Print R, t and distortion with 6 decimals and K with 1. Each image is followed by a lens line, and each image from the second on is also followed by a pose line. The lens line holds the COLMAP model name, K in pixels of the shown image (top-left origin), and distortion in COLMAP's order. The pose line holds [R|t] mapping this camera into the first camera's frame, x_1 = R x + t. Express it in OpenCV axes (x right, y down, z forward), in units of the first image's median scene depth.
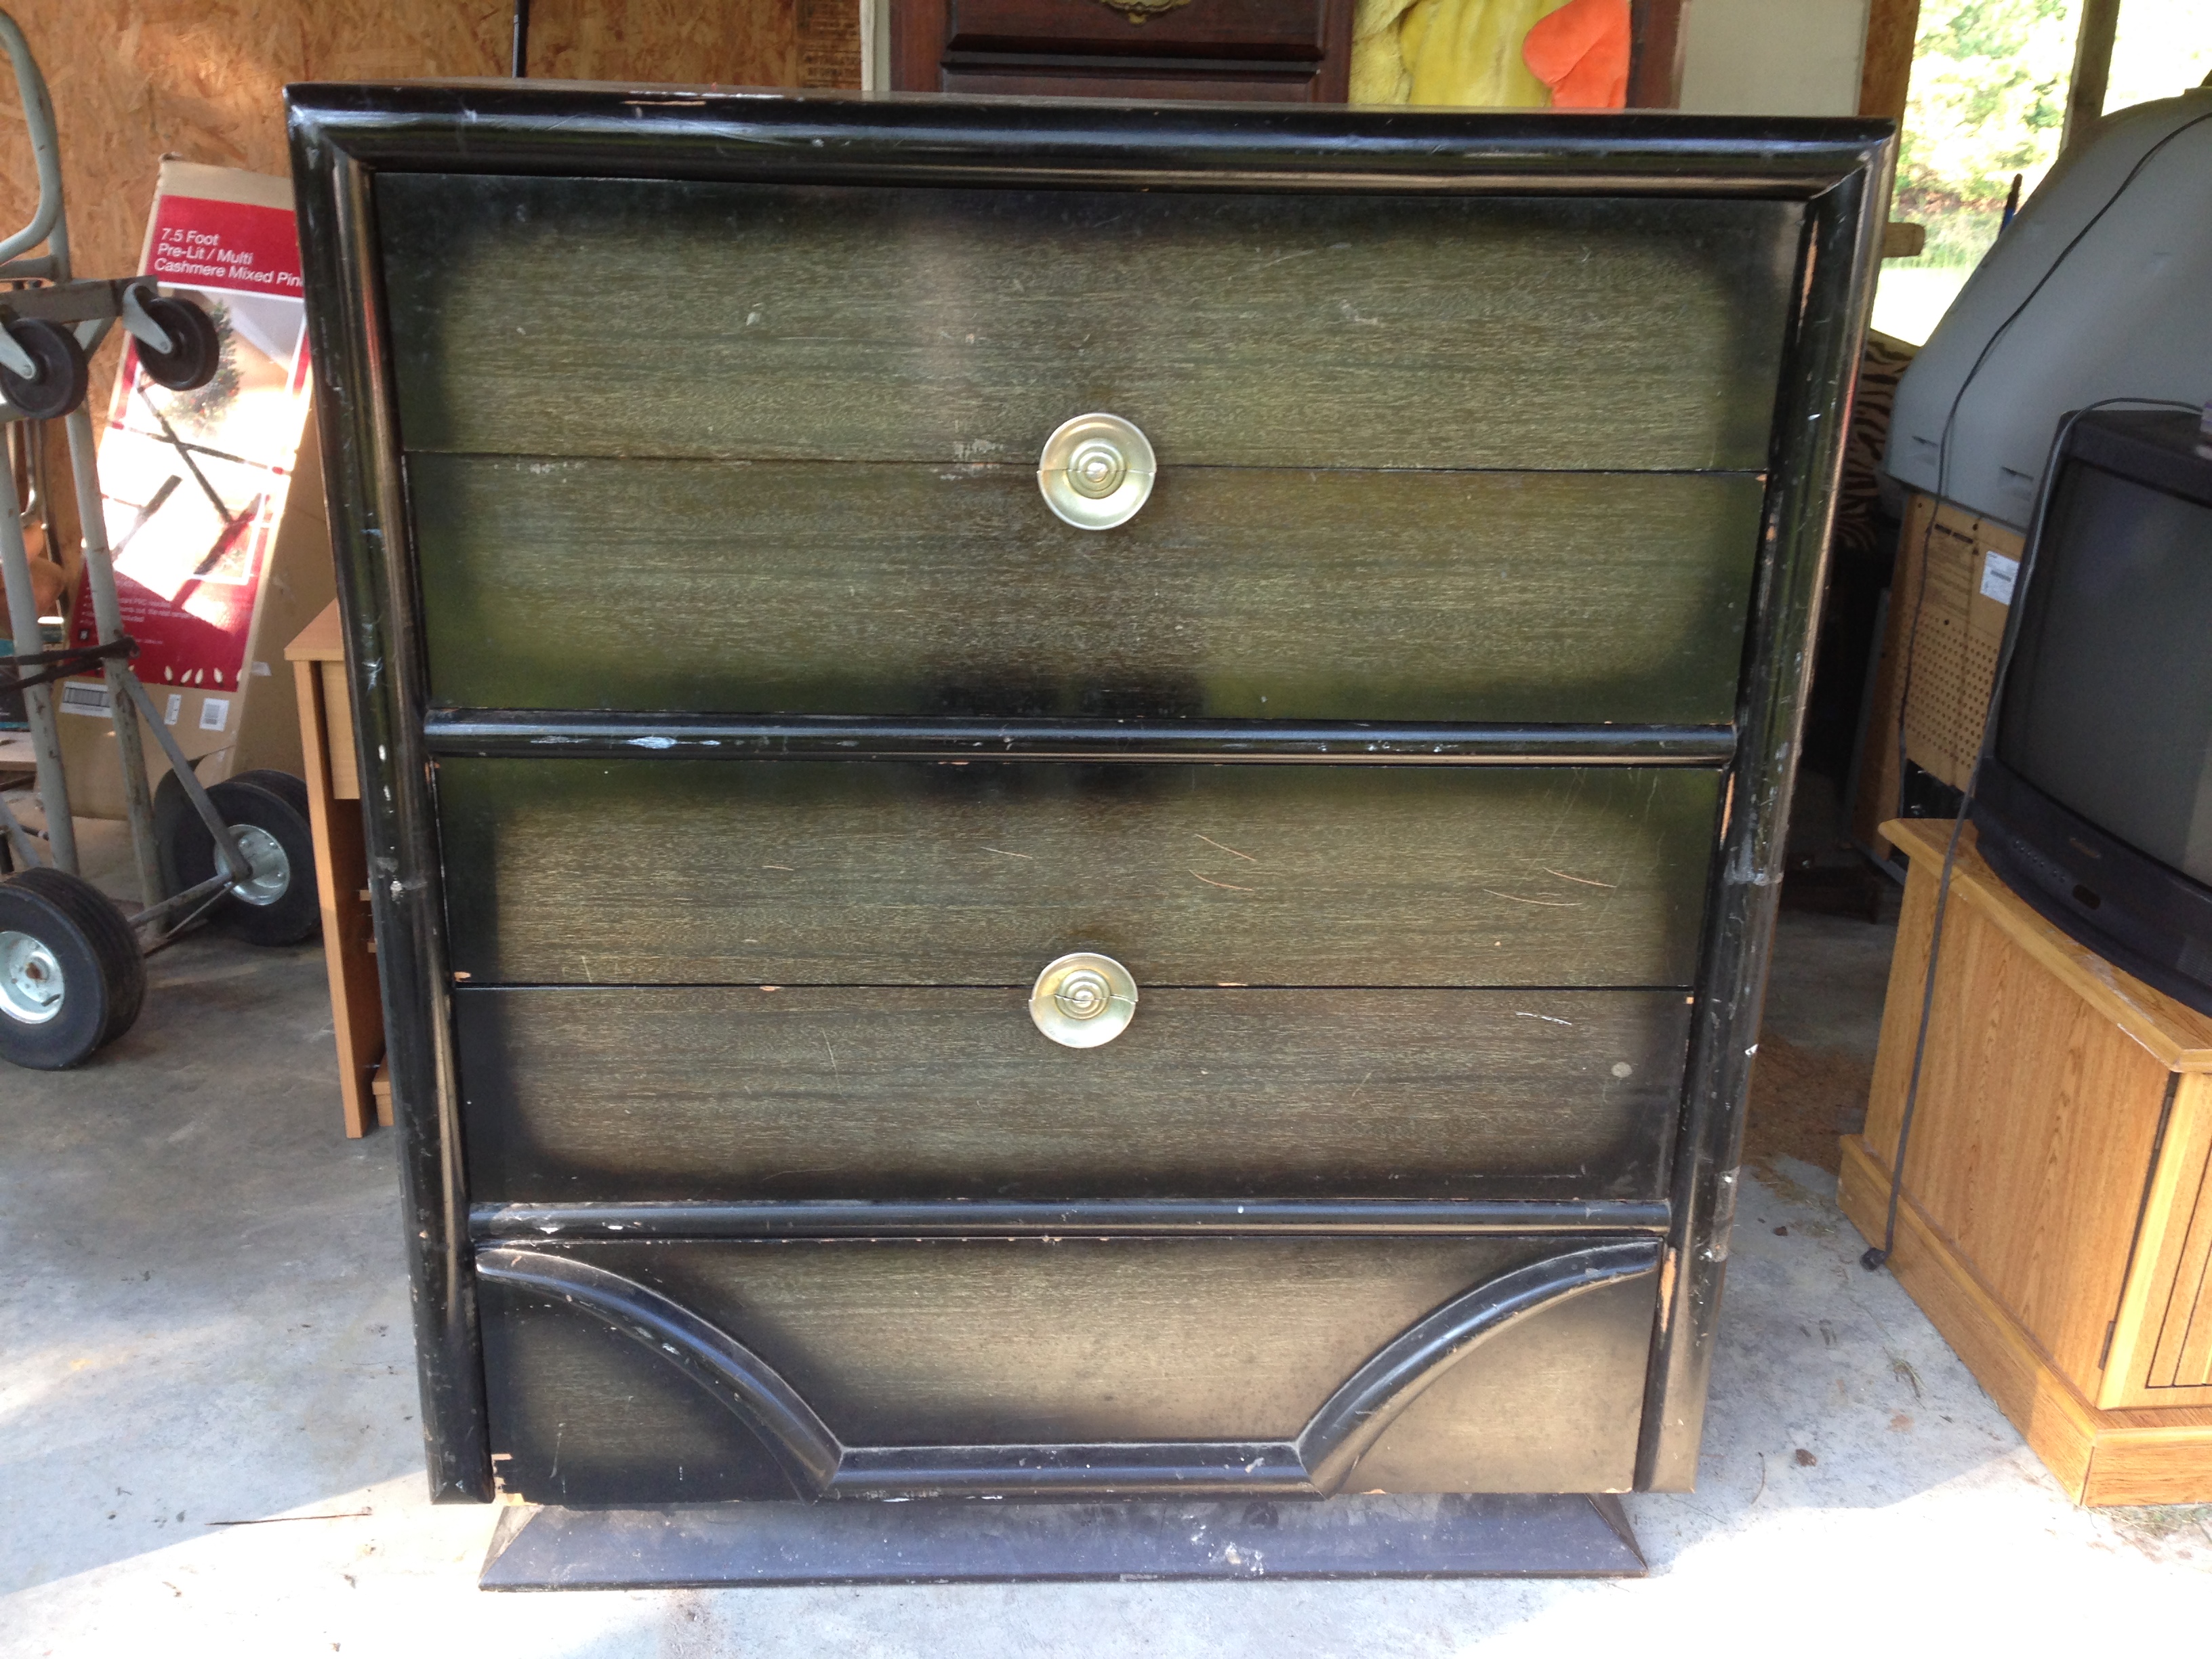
lens RADIAL K [[1974.8, 0, 1103.4], [0, 1974.8, 827.8], [0, 0, 1]] dist [0.062434, -0.077130]
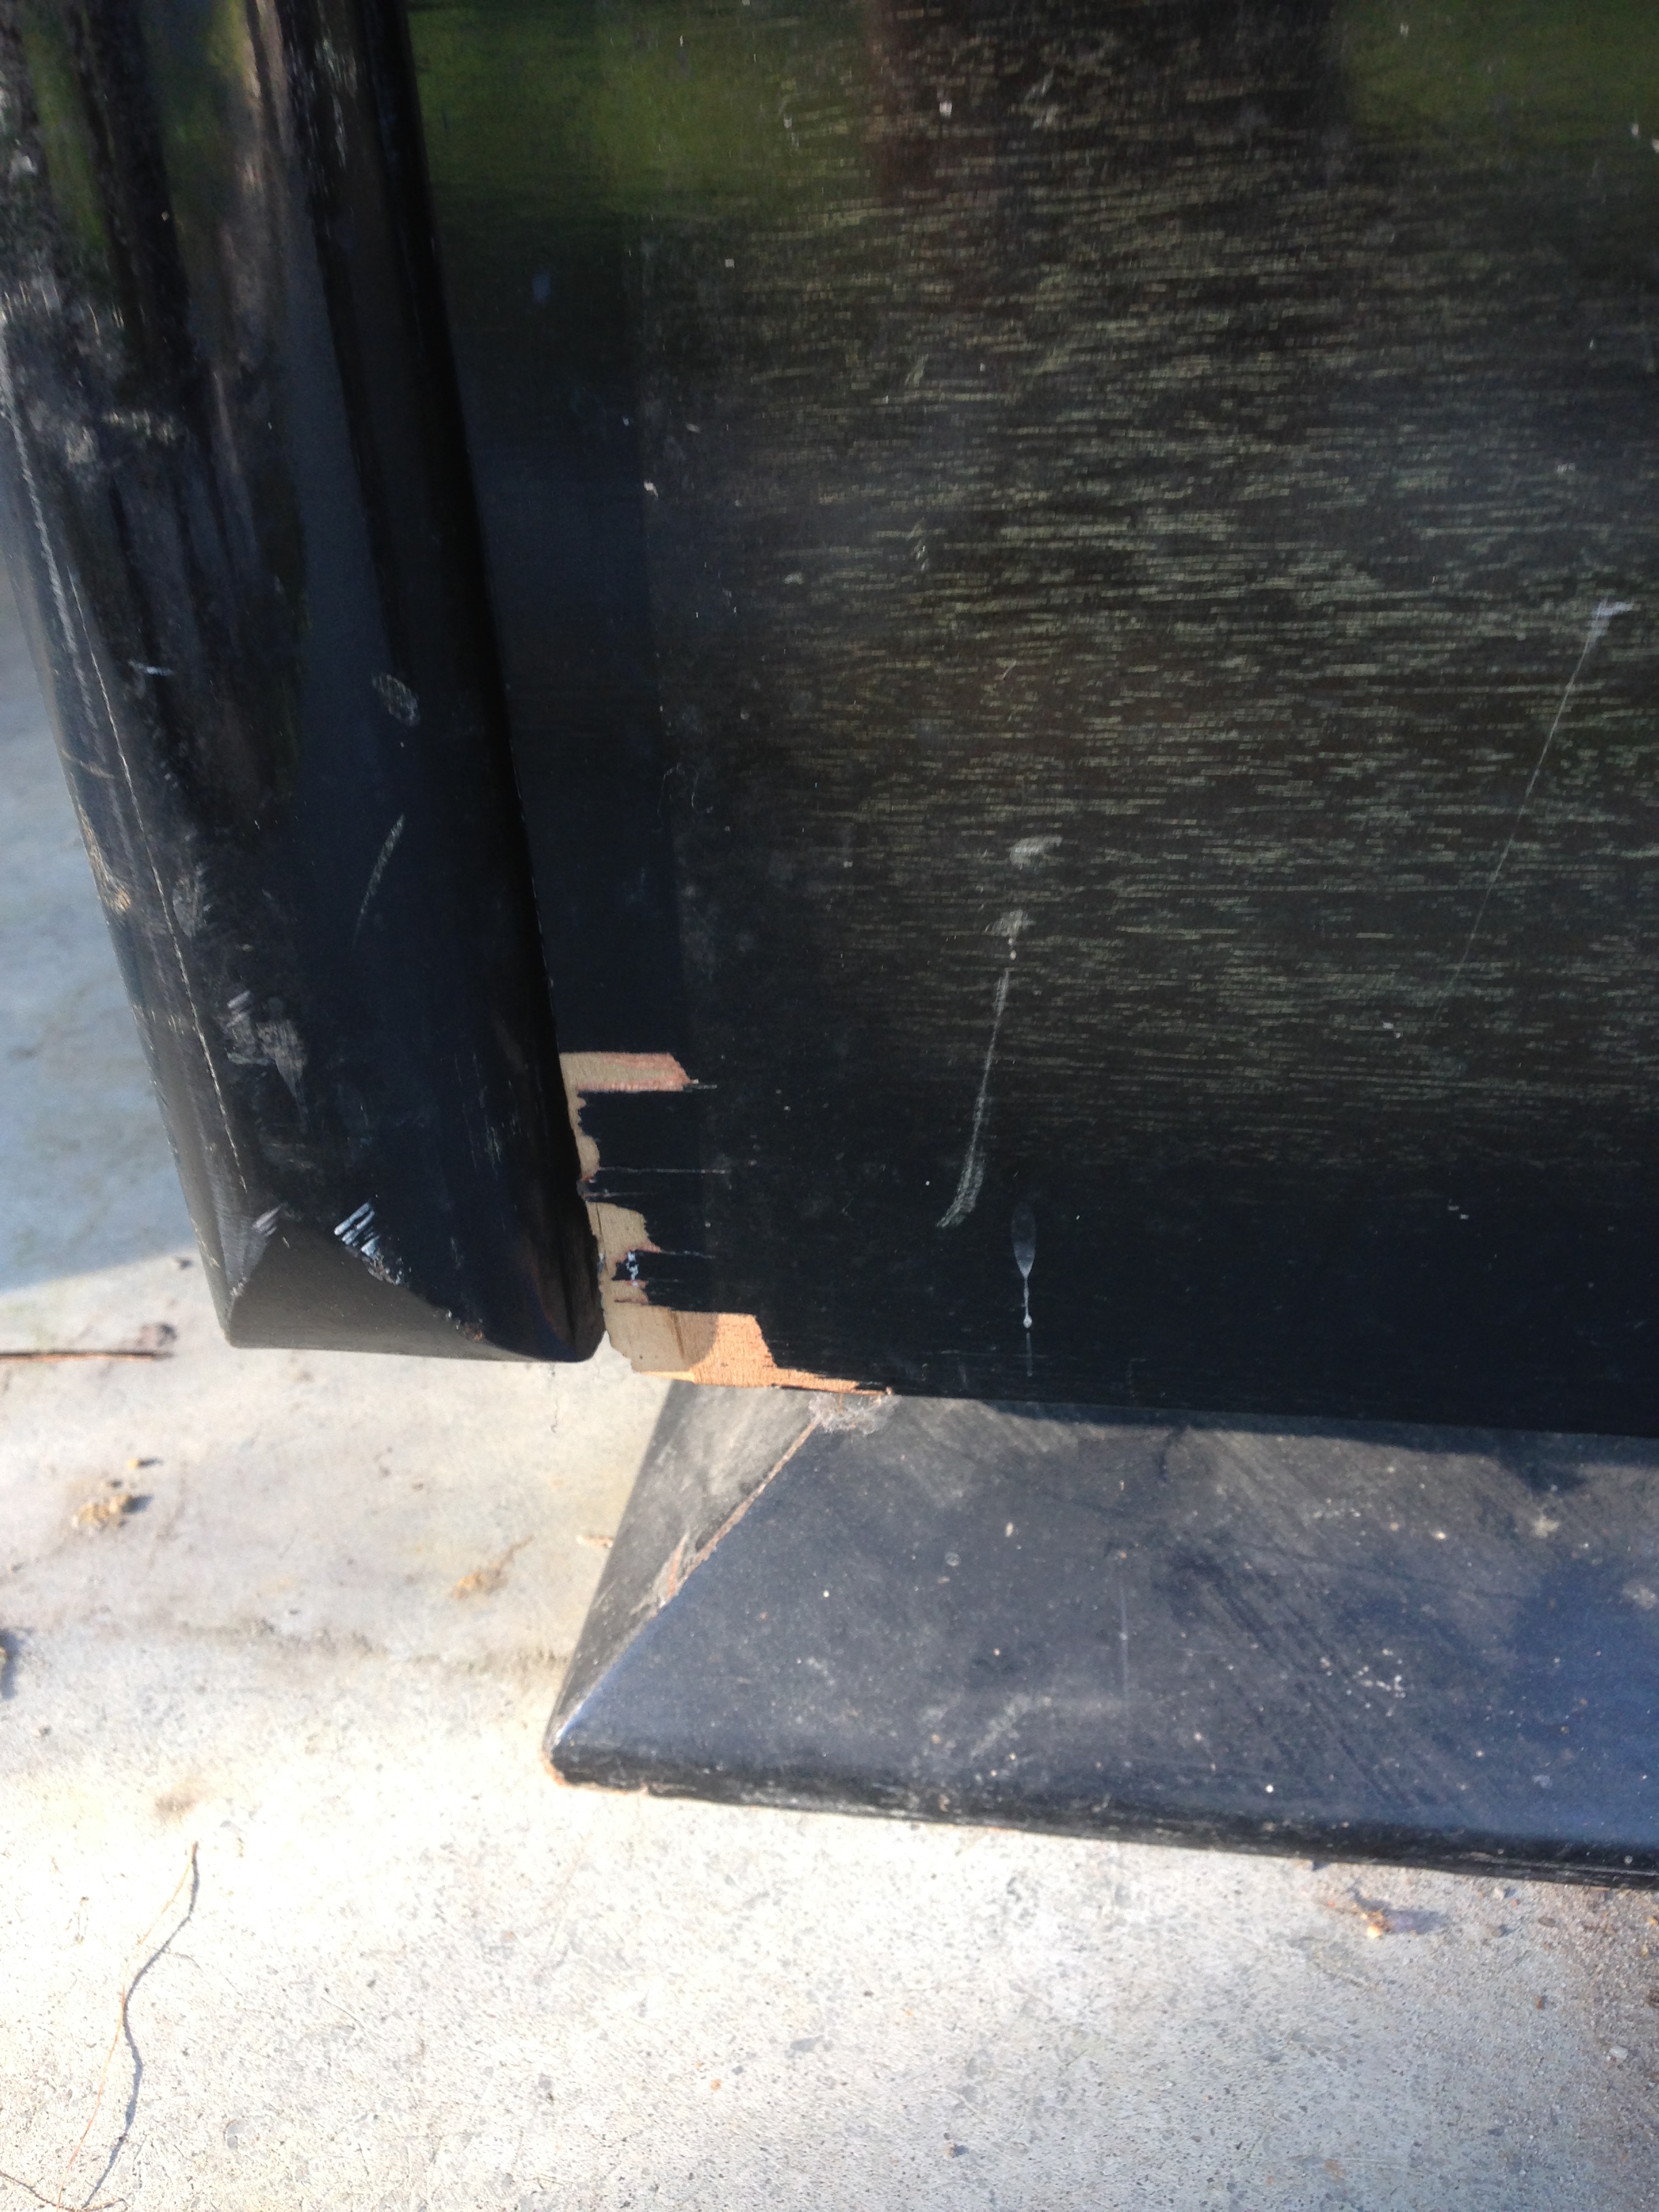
lens RADIAL K [[1974.8, 0, 828.6], [0, 1974.8, 1106.9], [0, 0, 1]] dist [0.062434, -0.077130]
pose [[0.972241, 0.035446, -0.231281, -0.244318], [0.013876, 0.977984, 0.208219, 0.277931], [0.233570, -0.205648, 0.950344, 0.833528]]
